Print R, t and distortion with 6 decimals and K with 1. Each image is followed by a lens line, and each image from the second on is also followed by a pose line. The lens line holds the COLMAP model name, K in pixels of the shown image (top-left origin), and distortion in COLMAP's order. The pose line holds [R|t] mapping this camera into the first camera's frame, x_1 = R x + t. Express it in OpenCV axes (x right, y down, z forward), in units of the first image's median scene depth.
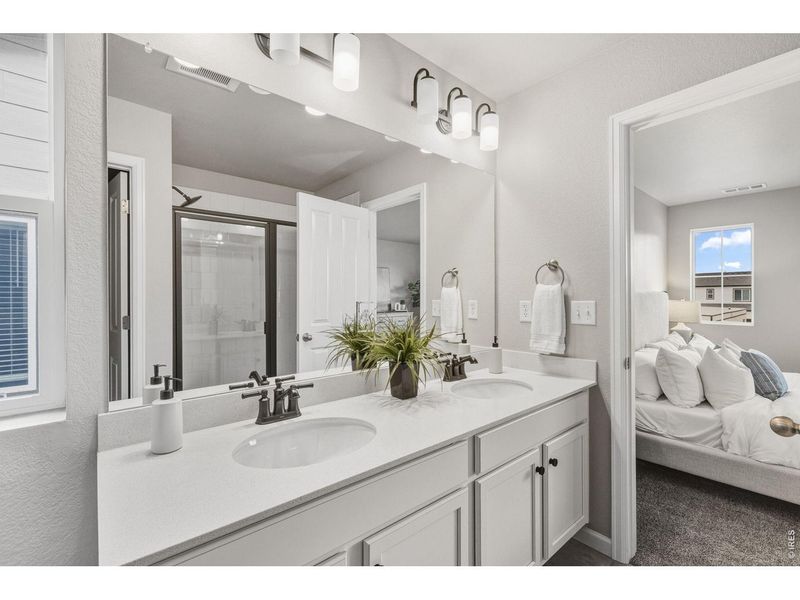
lens RADIAL K [[359.4, 0, 402.5], [0, 359.4, 293.9], [0, 0, 1]] dist [-0.002094, 0.000403]
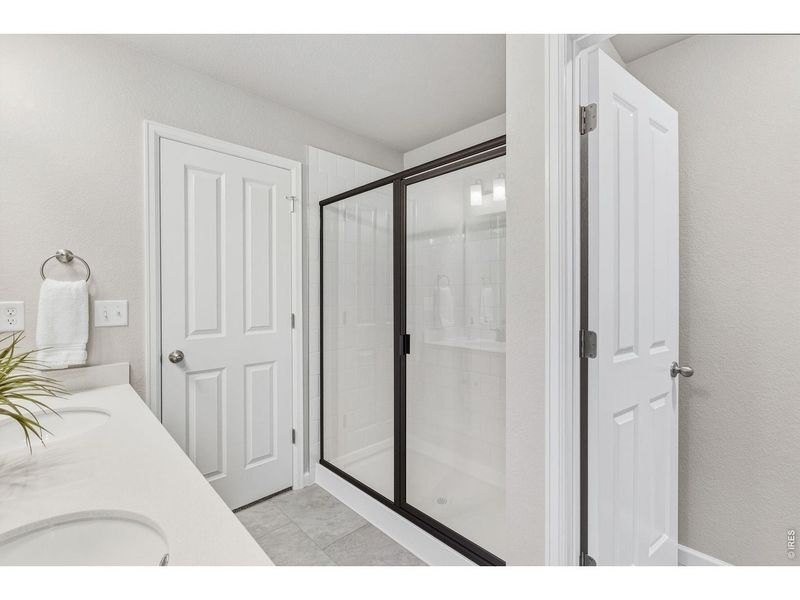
lens RADIAL K [[359.4, 0, 402.5], [0, 359.4, 293.9], [0, 0, 1]] dist [-0.002094, 0.000403]
pose [[-0.053823, -0.000626, 0.998550, -0.442839], [-0.000138, 1.000000, 0.000619, 0.002345], [-0.998550, -0.000105, -0.053823, 0.298515]]
